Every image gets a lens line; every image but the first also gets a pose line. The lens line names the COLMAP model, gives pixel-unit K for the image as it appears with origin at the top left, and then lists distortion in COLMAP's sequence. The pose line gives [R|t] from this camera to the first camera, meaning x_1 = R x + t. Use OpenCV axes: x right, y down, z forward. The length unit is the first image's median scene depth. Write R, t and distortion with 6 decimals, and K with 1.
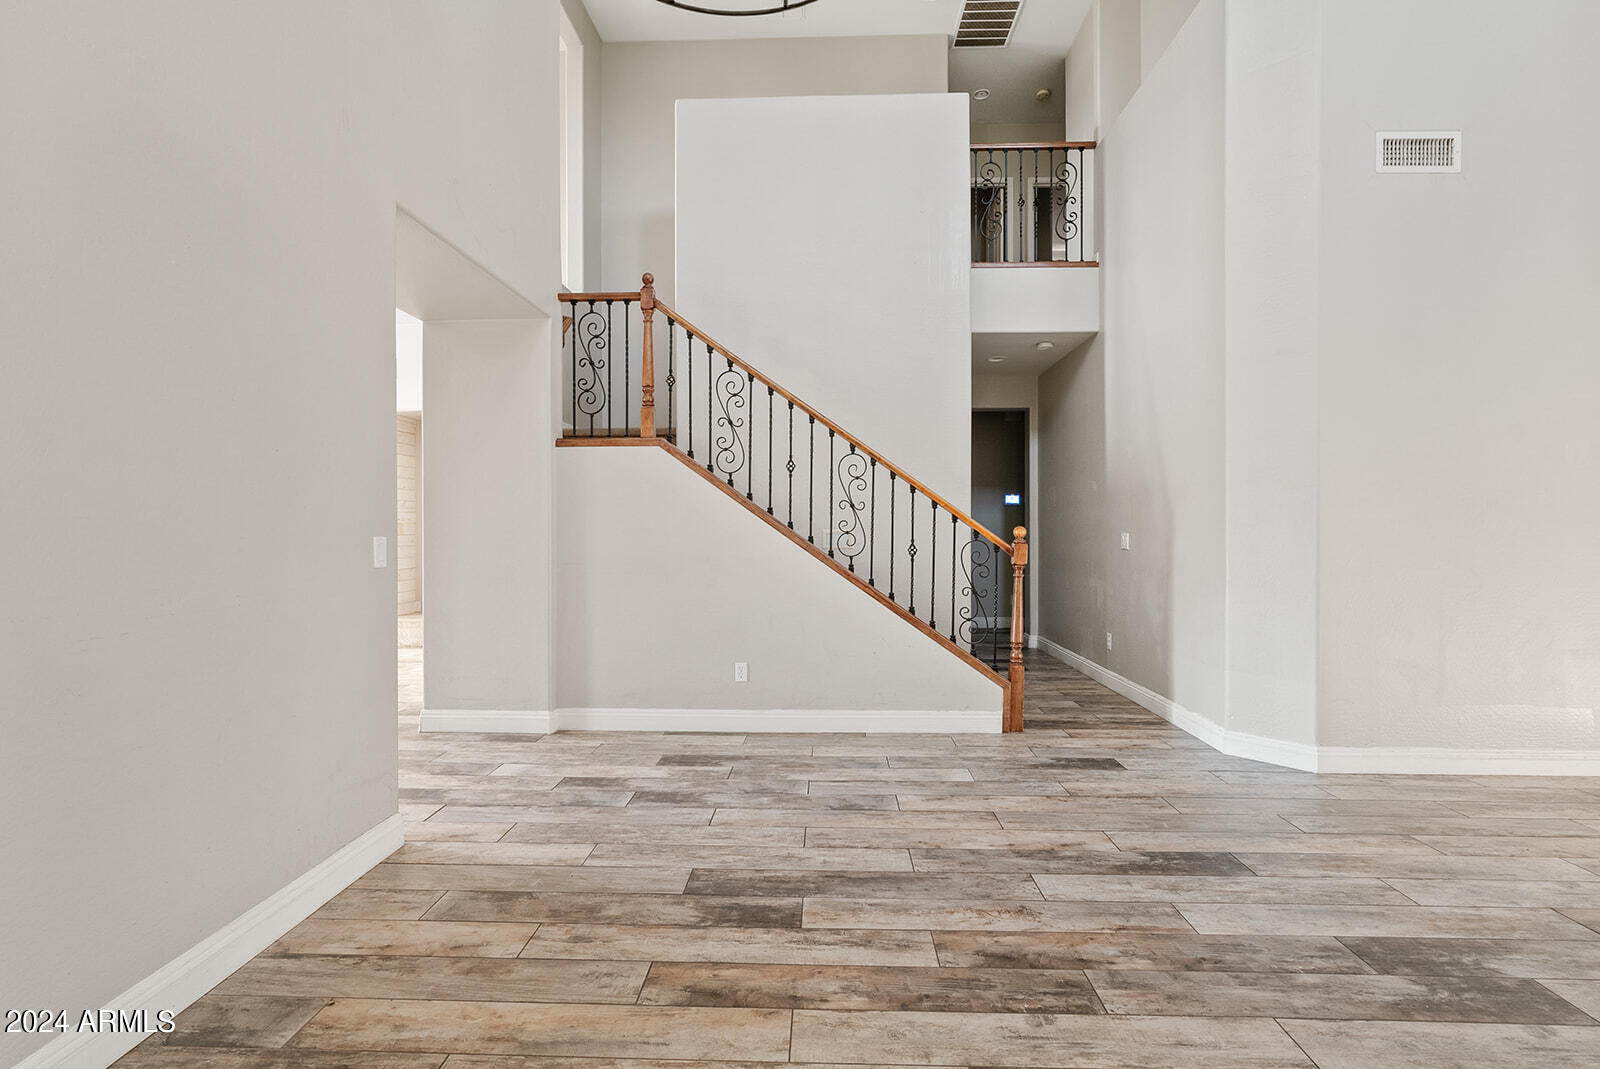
lens RADIAL K [[721.2, 0, 788.7], [0, 721.2, 529.5], [0, 0, 1]] dist [-0.003765, 0.001697]
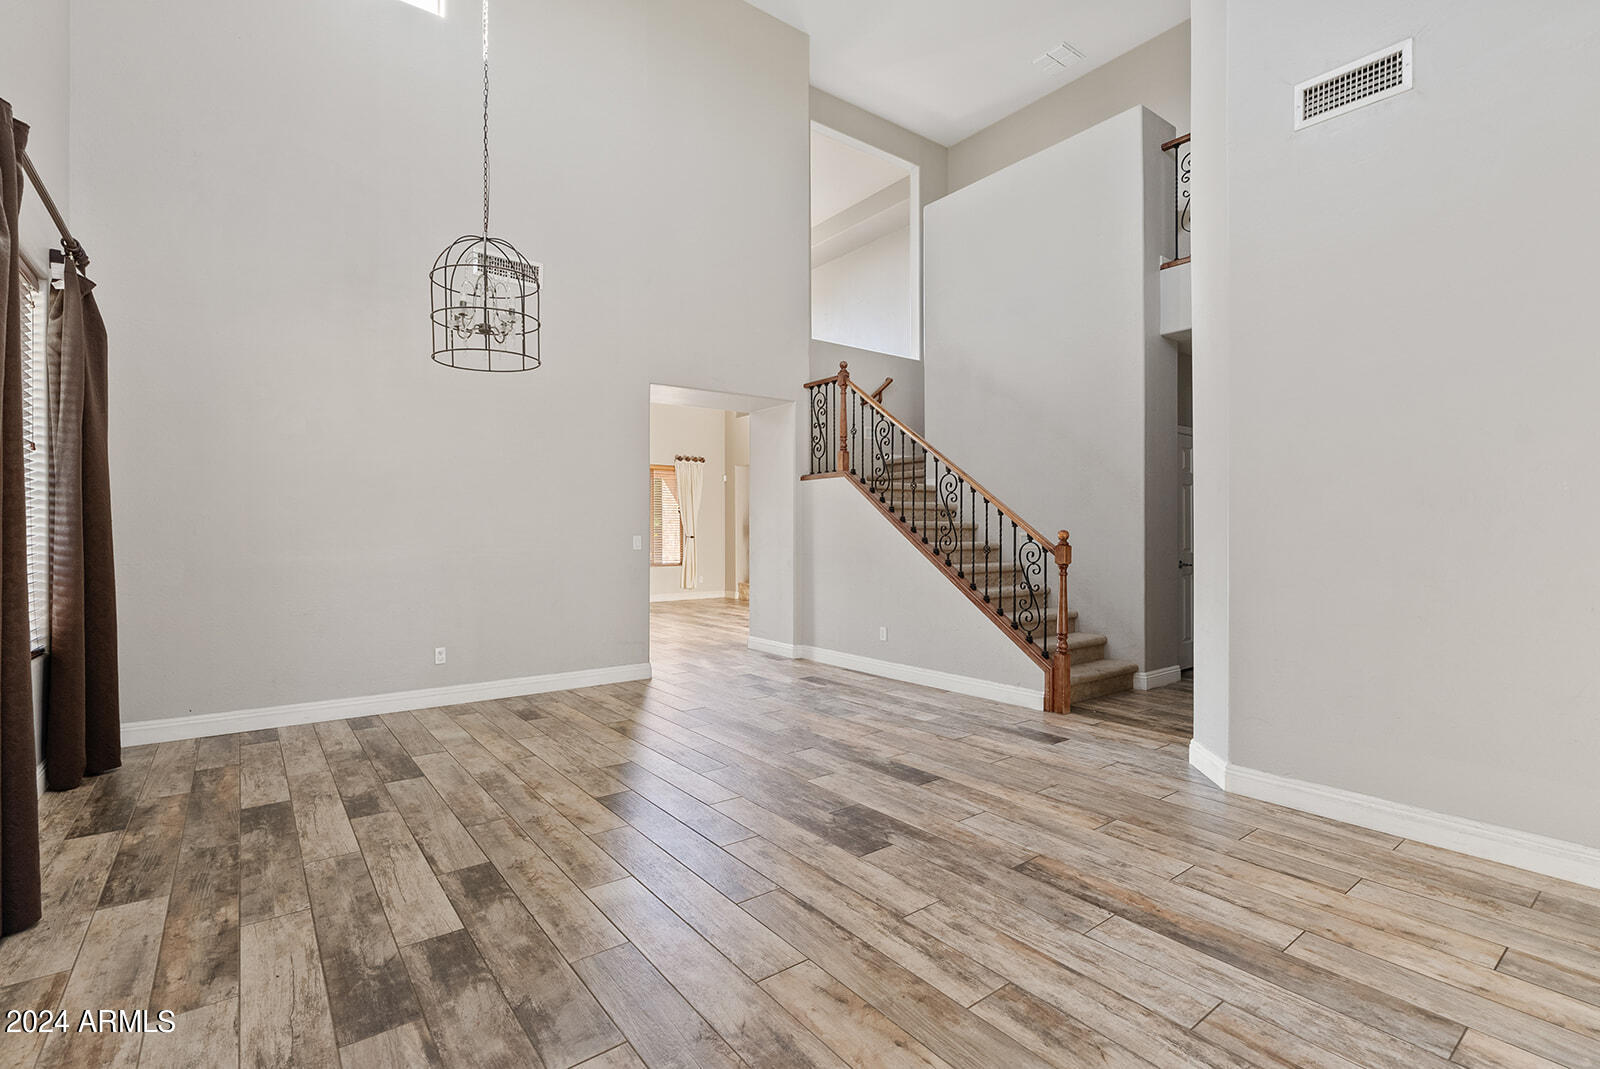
lens RADIAL K [[721.2, 0, 788.7], [0, 721.2, 529.5], [0, 0, 1]] dist [-0.003765, 0.001697]
pose [[0.635495, -0.002267, -0.772102, 1.105526], [-0.000644, 0.999994, -0.003467, -0.001503], [0.772105, 0.002701, 0.635489, -0.045627]]
